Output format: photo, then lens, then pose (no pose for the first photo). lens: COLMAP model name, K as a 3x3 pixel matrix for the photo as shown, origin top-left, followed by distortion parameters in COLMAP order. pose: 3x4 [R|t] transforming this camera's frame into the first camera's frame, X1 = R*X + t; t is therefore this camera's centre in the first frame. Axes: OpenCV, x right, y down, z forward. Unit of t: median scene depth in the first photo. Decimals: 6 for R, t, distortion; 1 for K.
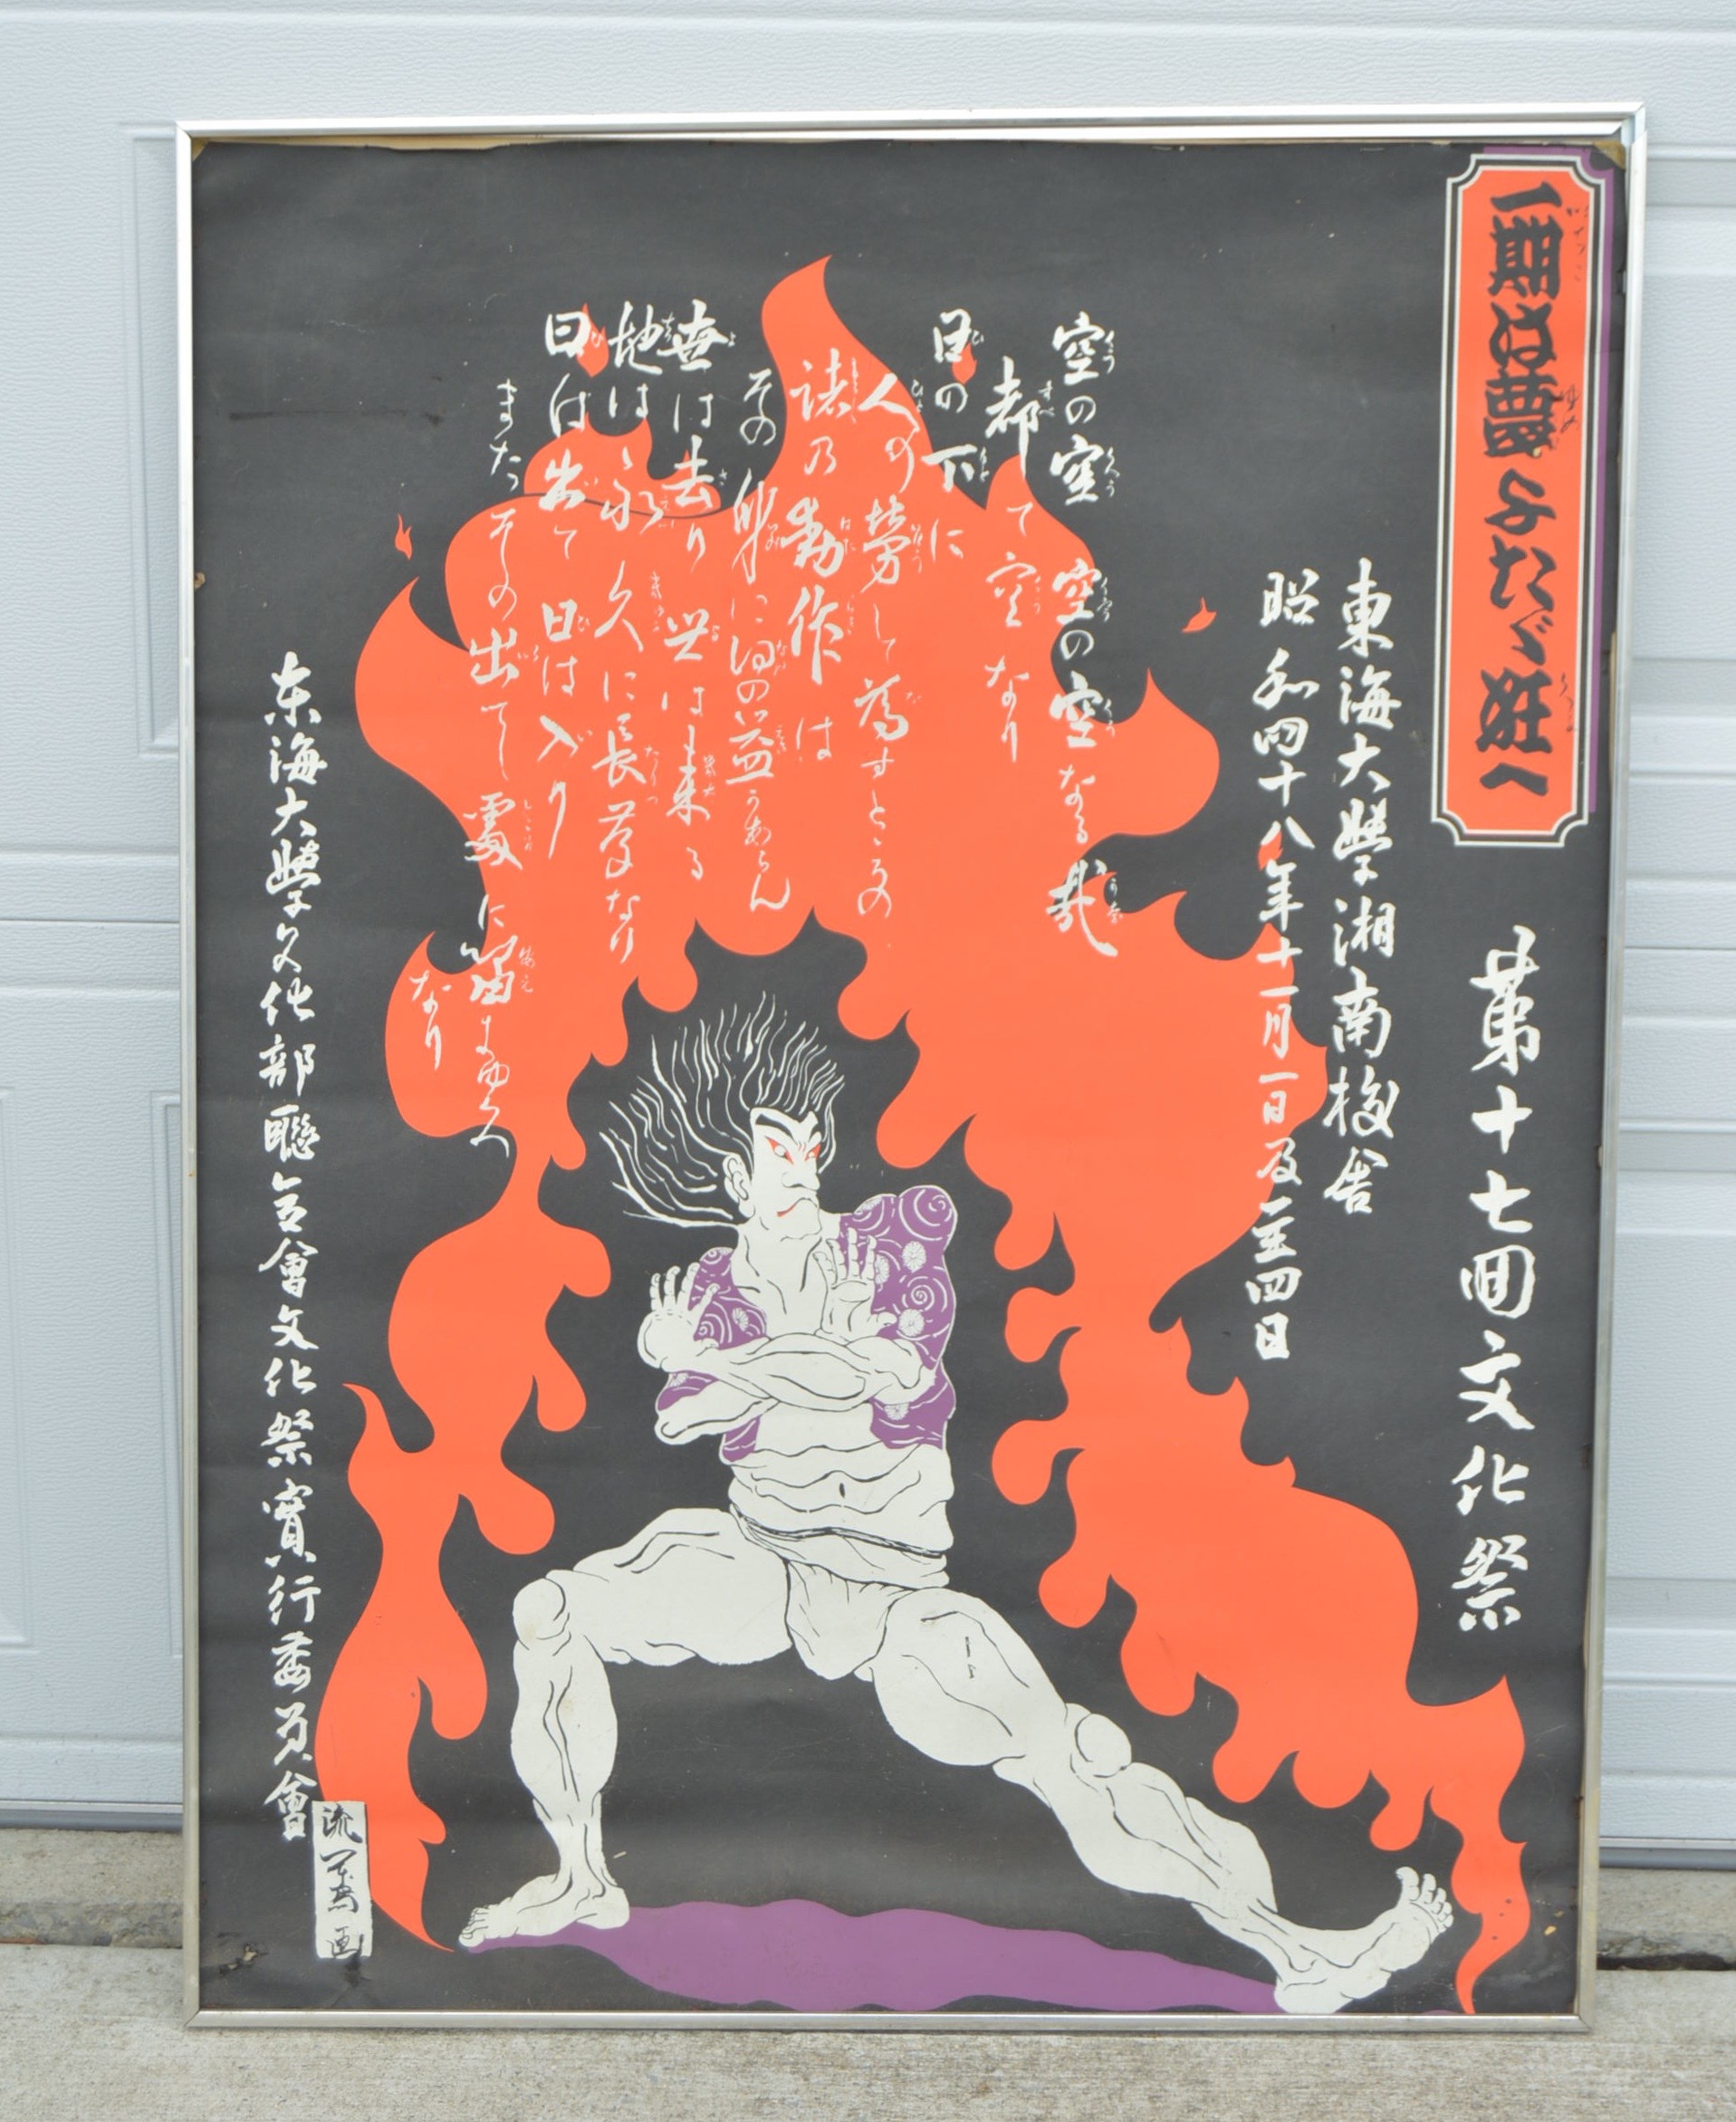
lens RADIAL K [[5059.5, 0, 868.0], [0, 5059.5, 1061.0], [0, 0, 1]] dist [-0.003456, -0.313798]
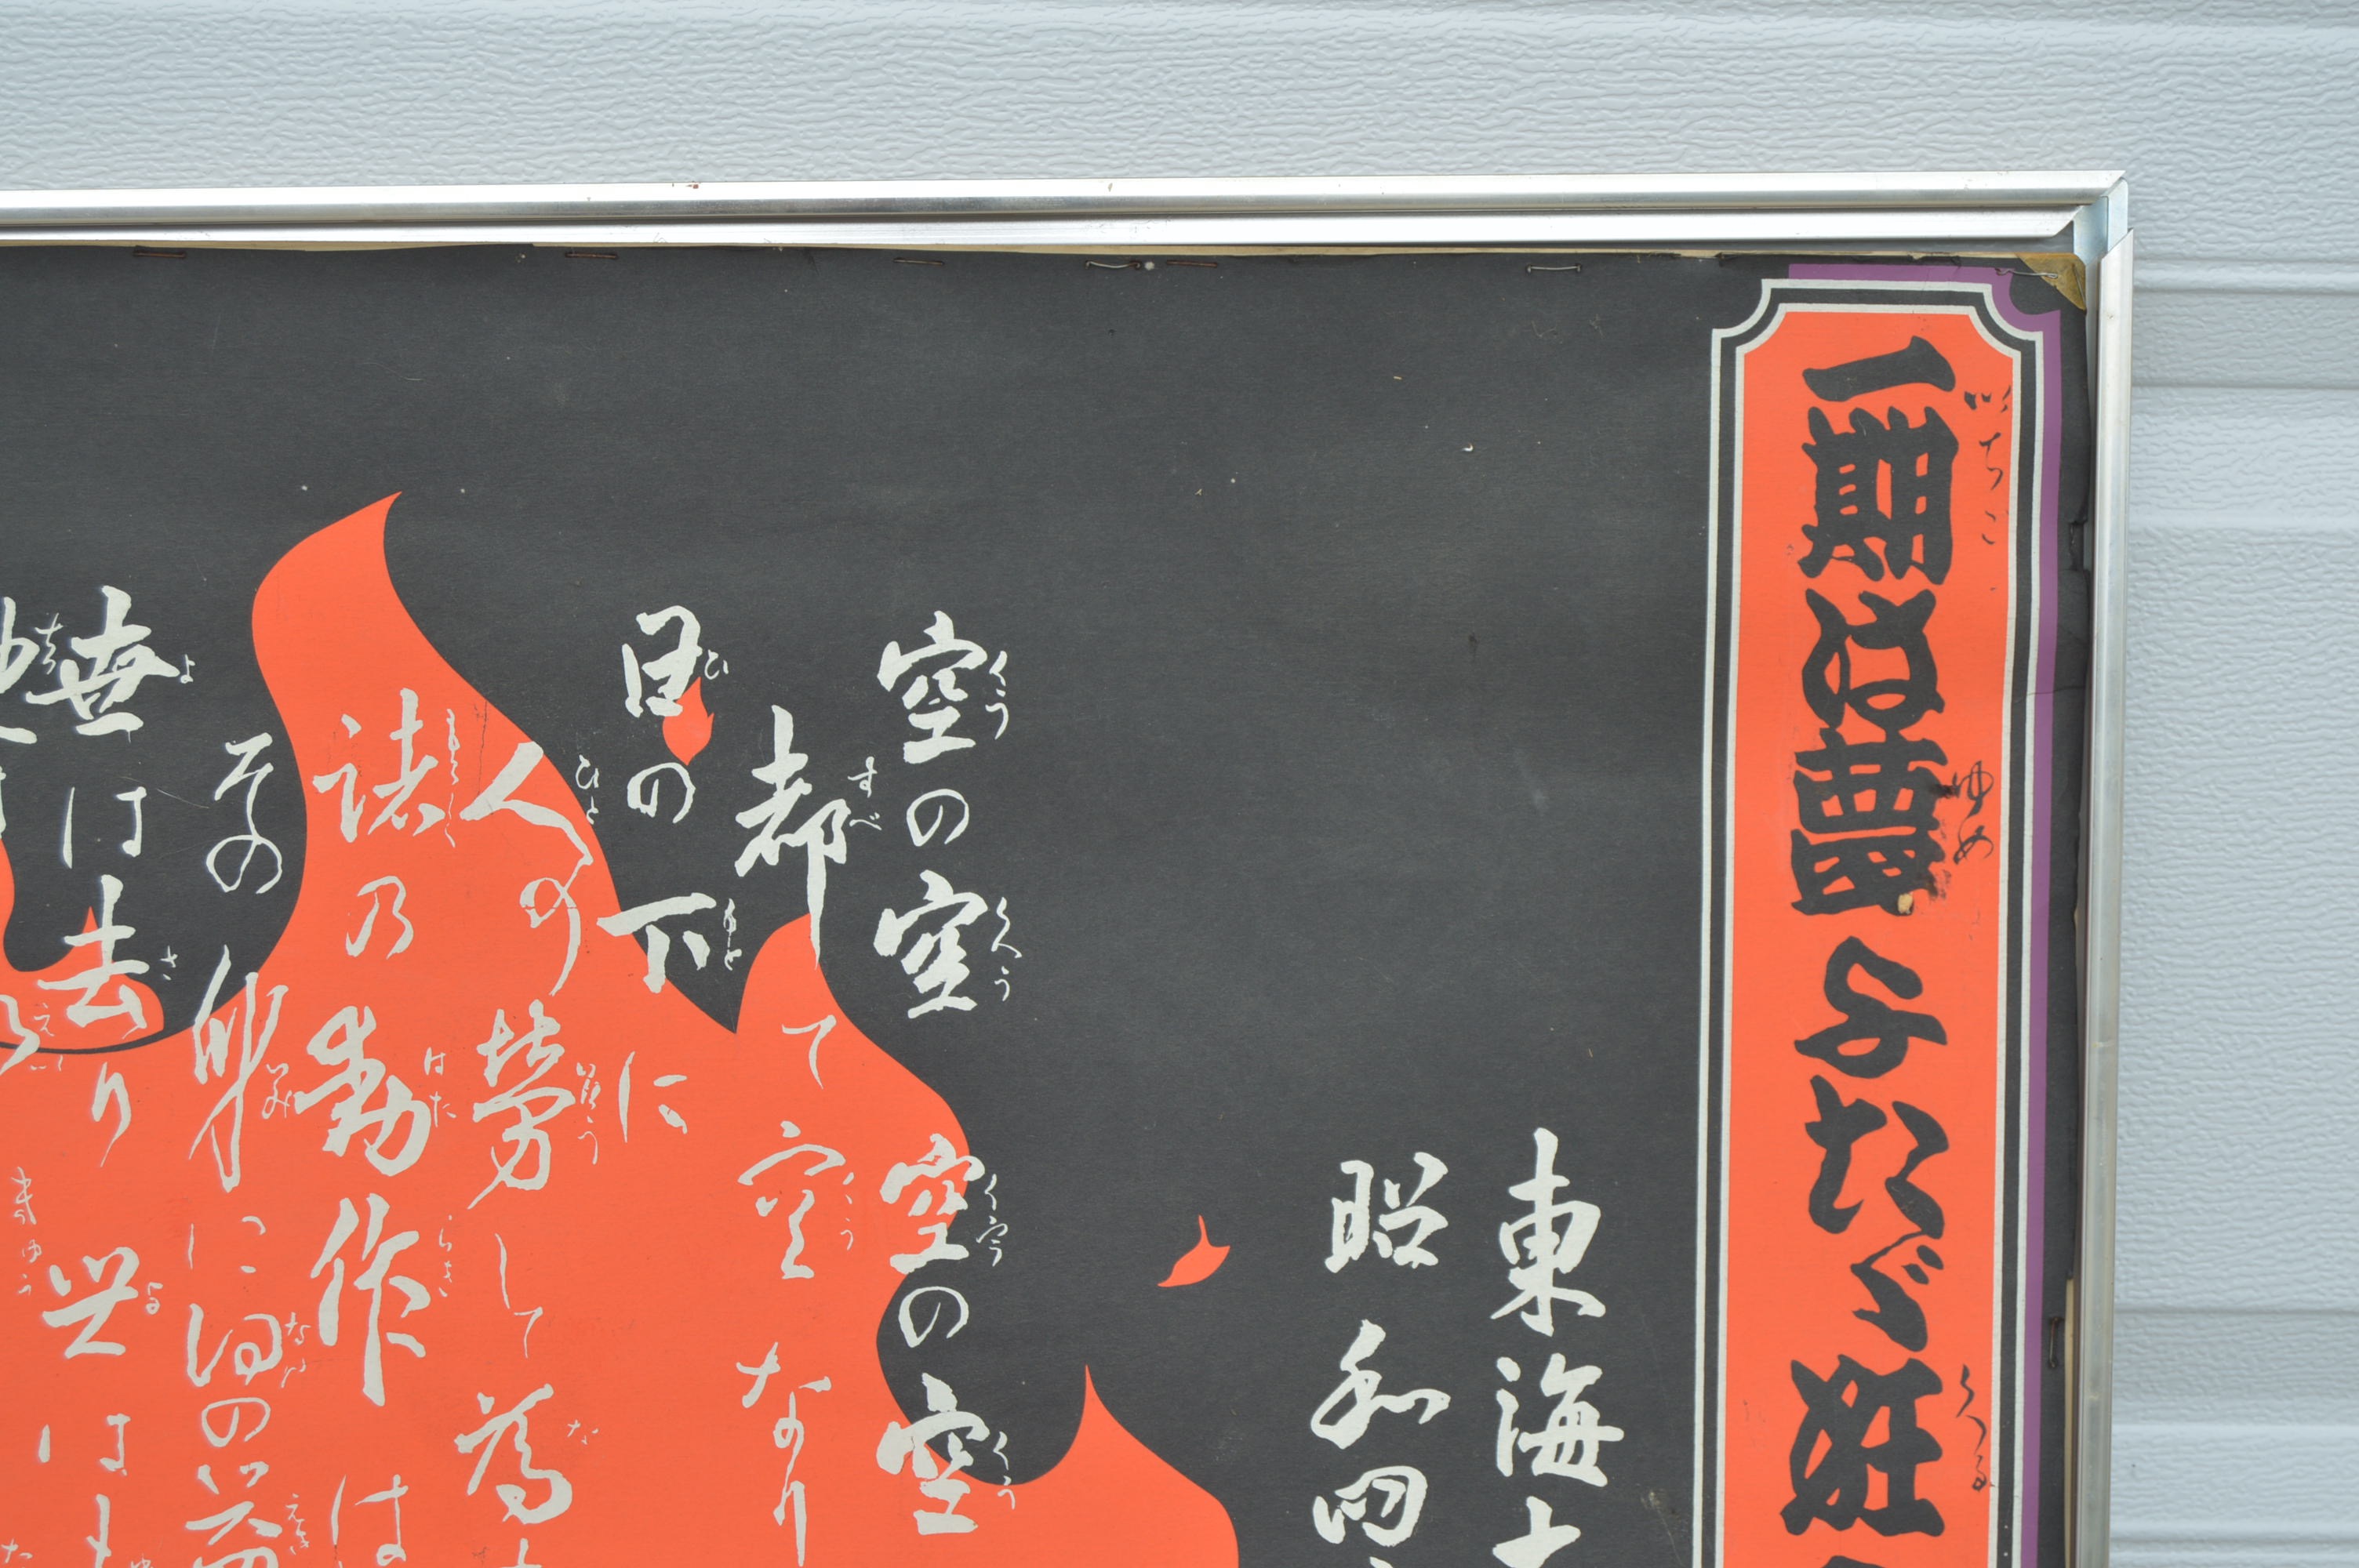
lens RADIAL K [[5620.1, 0, 1179.5], [0, 5620.1, 784.0], [0, 0, 1]] dist [-0.000800, -0.322091]
pose [[0.997842, -0.003729, 0.065555, 0.030172], [0.009267, 0.996390, -0.084381, -0.087442], [-0.065004, 0.084806, 0.994275, 0.479601]]
